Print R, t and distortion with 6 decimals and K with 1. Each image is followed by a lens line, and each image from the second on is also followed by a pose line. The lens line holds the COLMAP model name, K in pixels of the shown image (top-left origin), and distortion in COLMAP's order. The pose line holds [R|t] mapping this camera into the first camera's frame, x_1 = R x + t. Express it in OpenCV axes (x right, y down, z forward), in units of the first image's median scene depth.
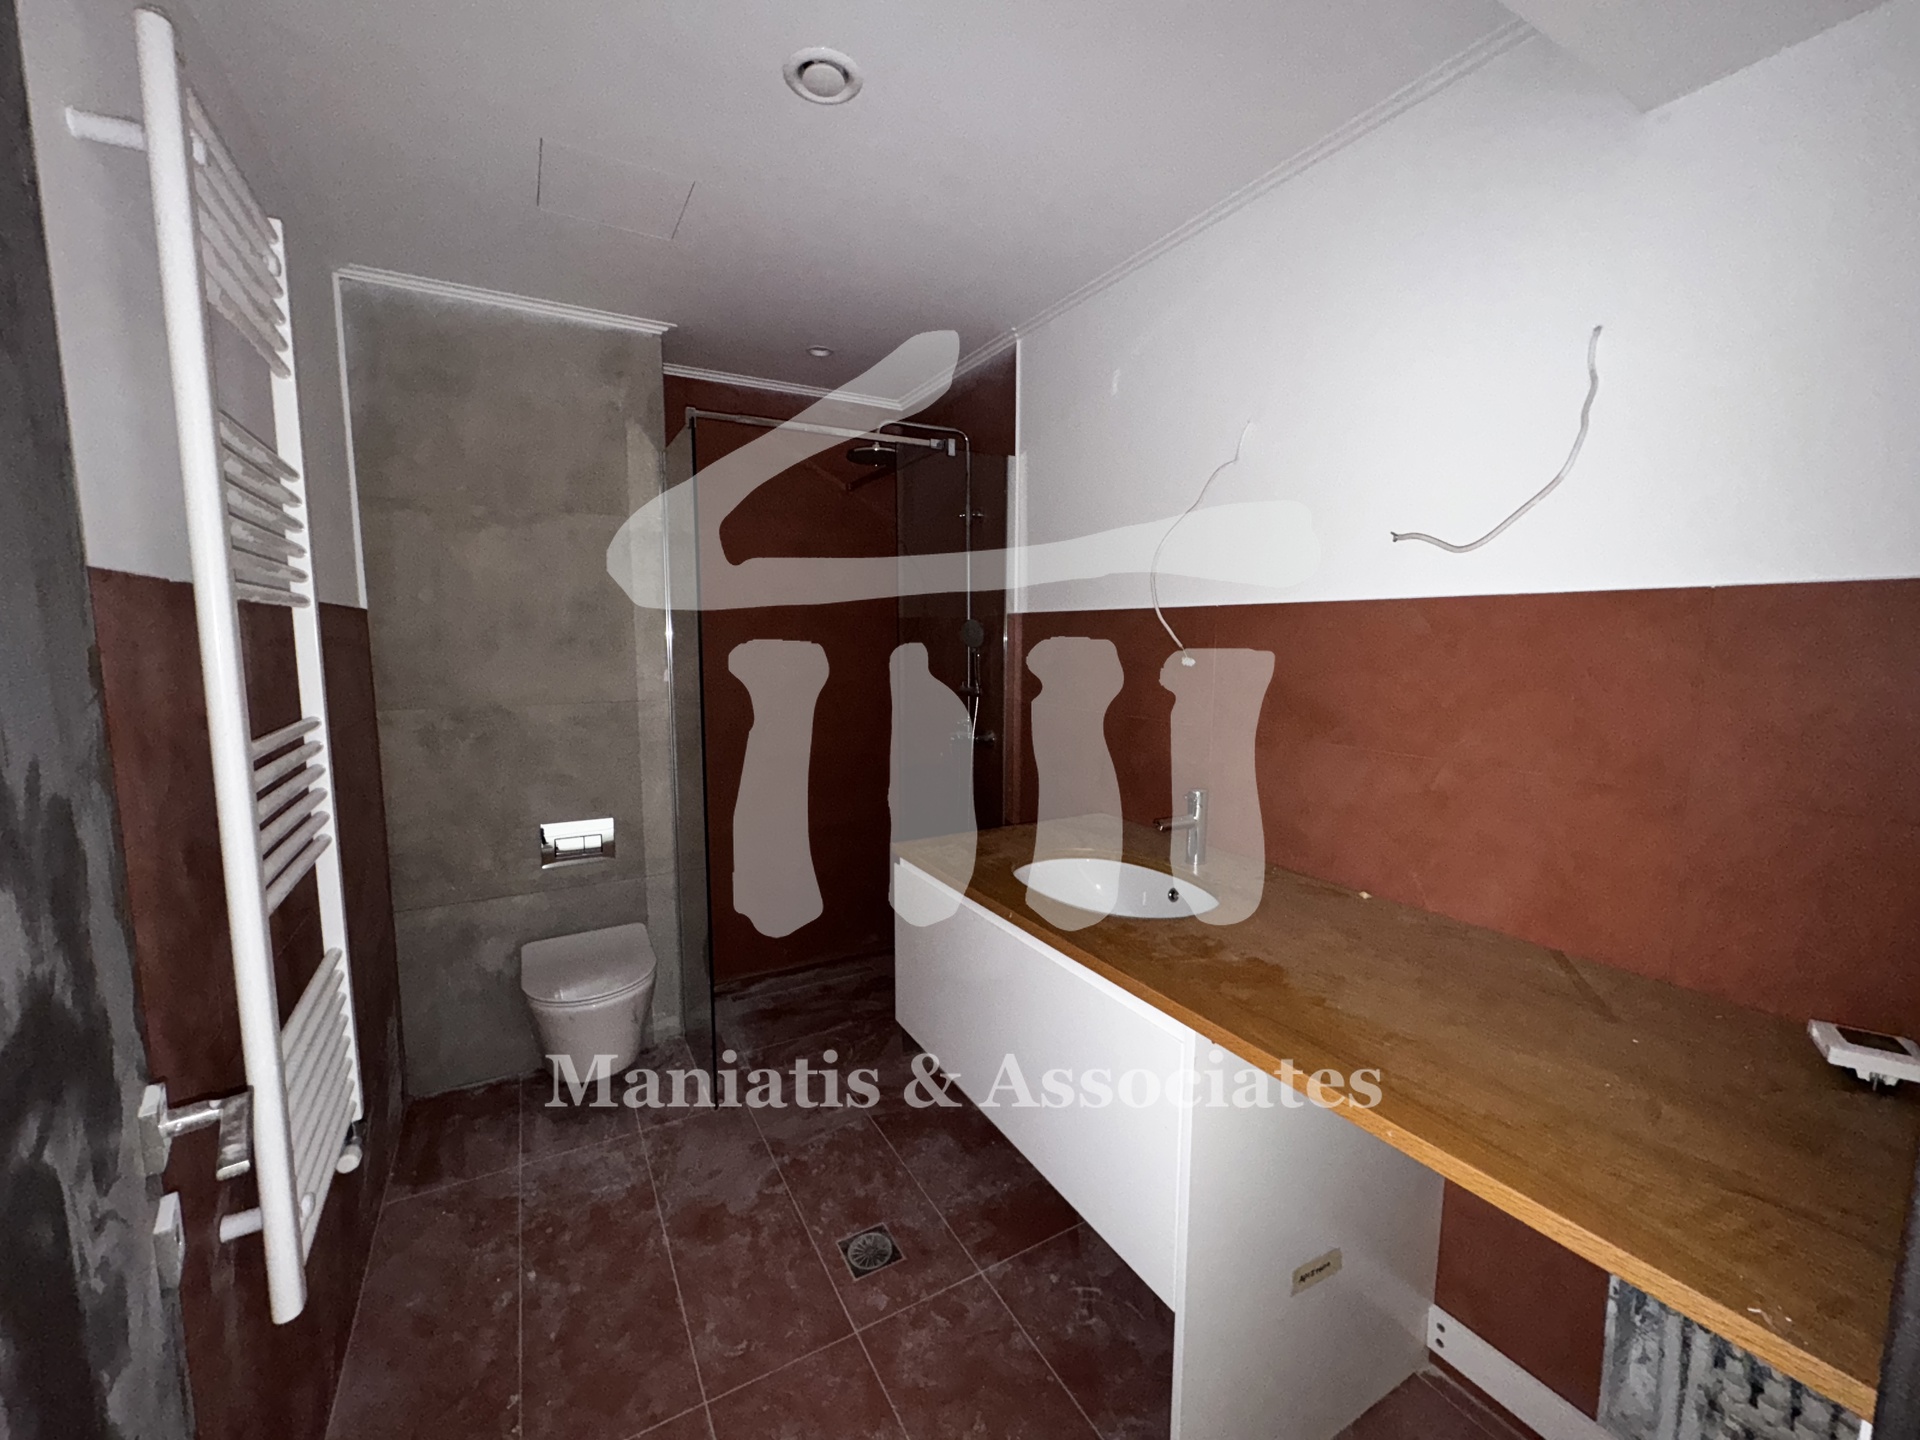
lens RADIAL K [[769.8, 0, 962.9], [0, 769.8, 706.9], [0, 0, 1]] dist [-0.003216, 0.001196]
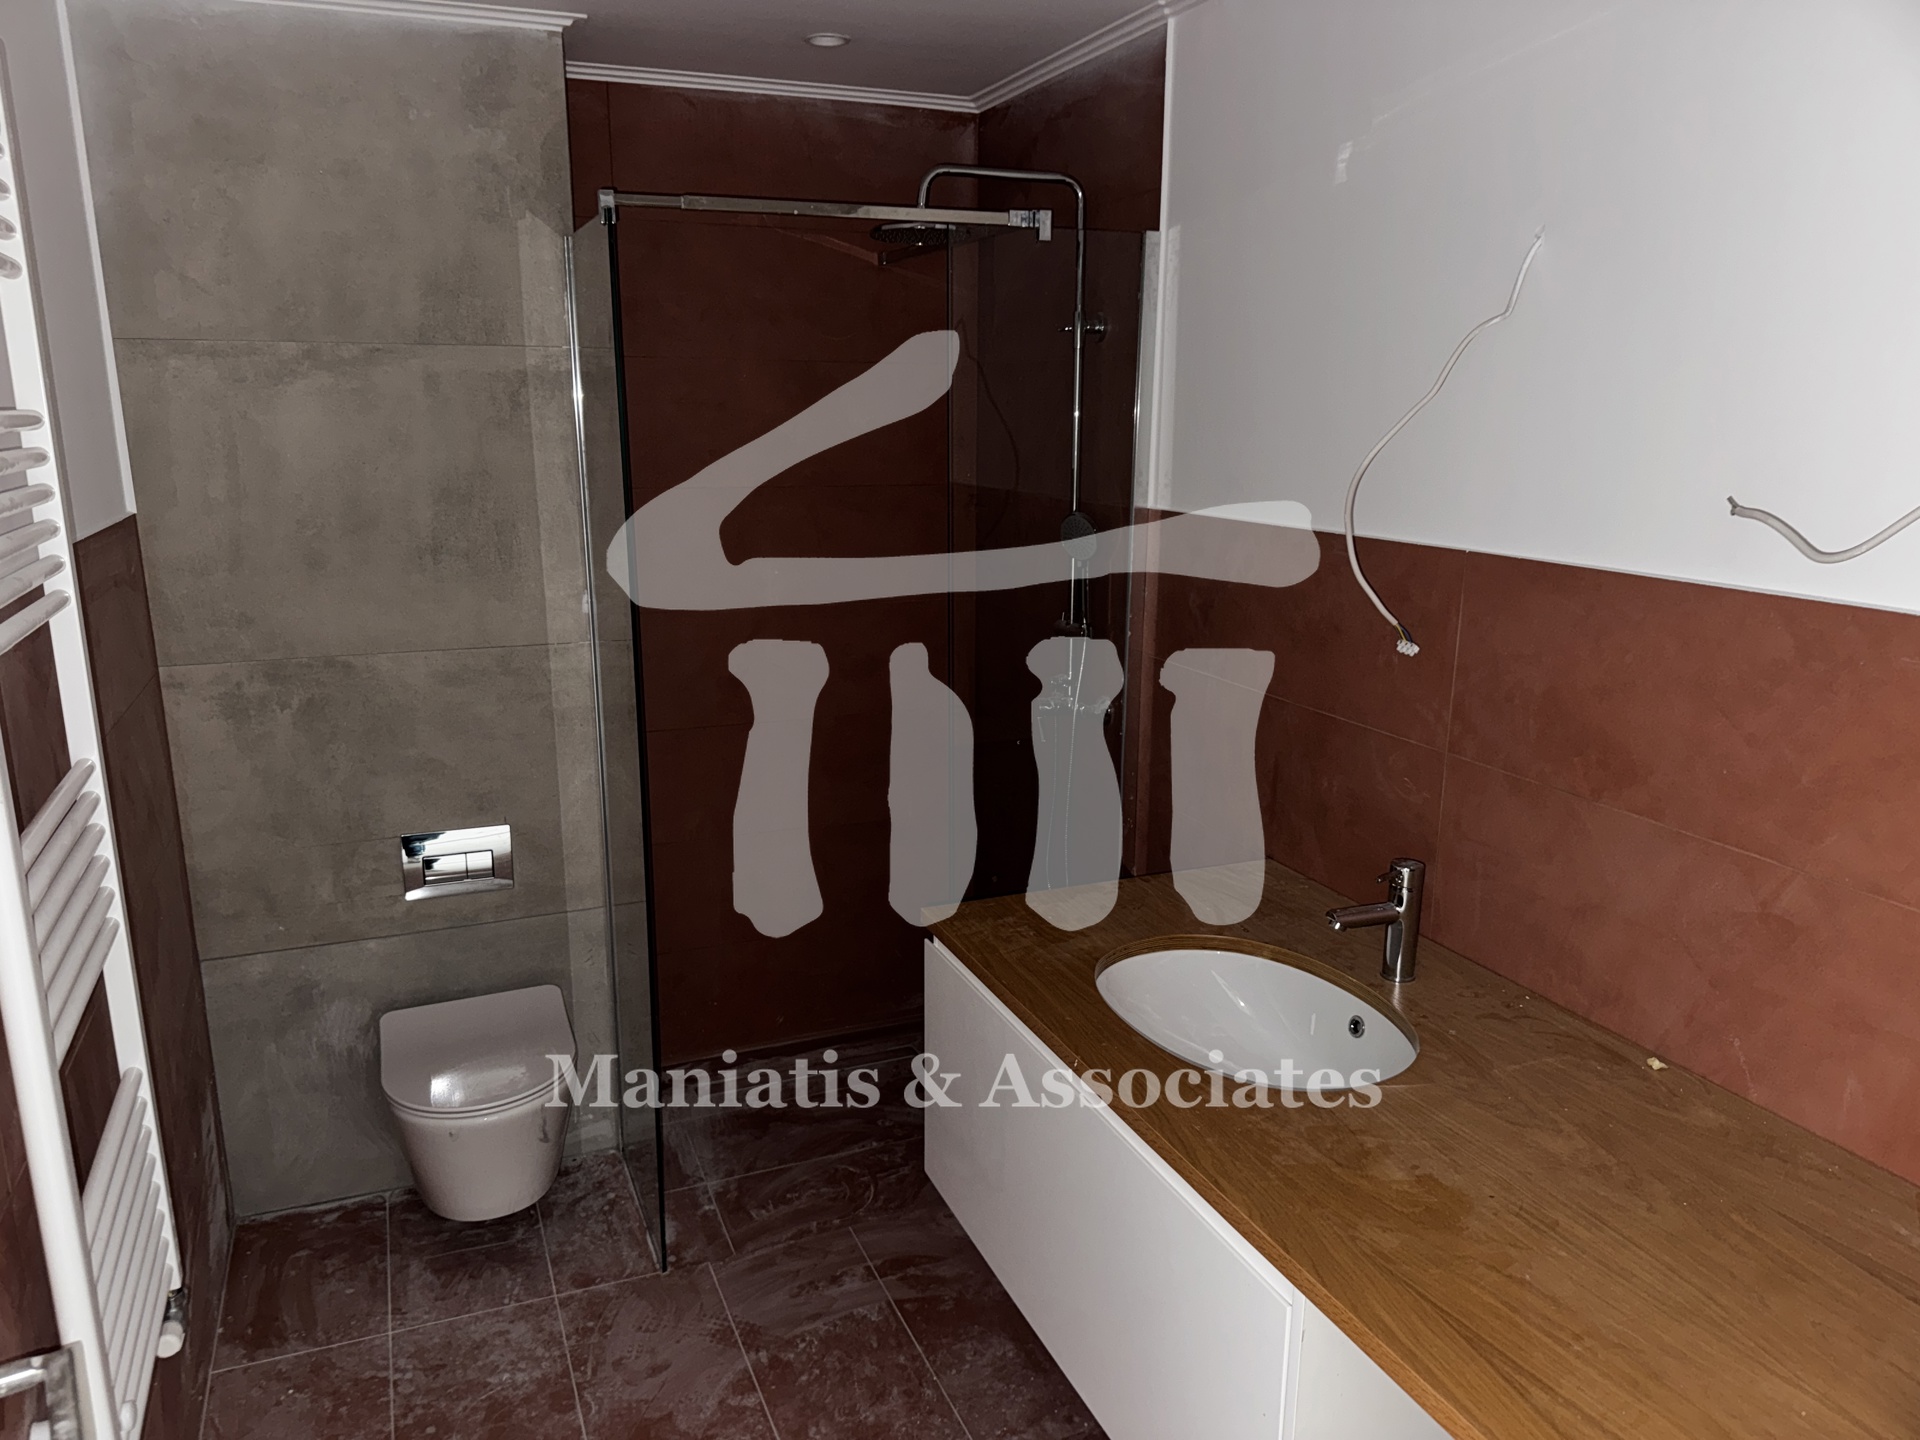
lens RADIAL K [[1354.7, 0, 953.3], [0, 1354.7, 721.7], [0, 0, 1]] dist [0.030495, -0.040538]
pose [[0.992492, 0.029449, -0.118709, 0.055853], [-0.014016, 0.991571, 0.128805, -0.108713], [0.121502, -0.126175, 0.984539, -0.076585]]
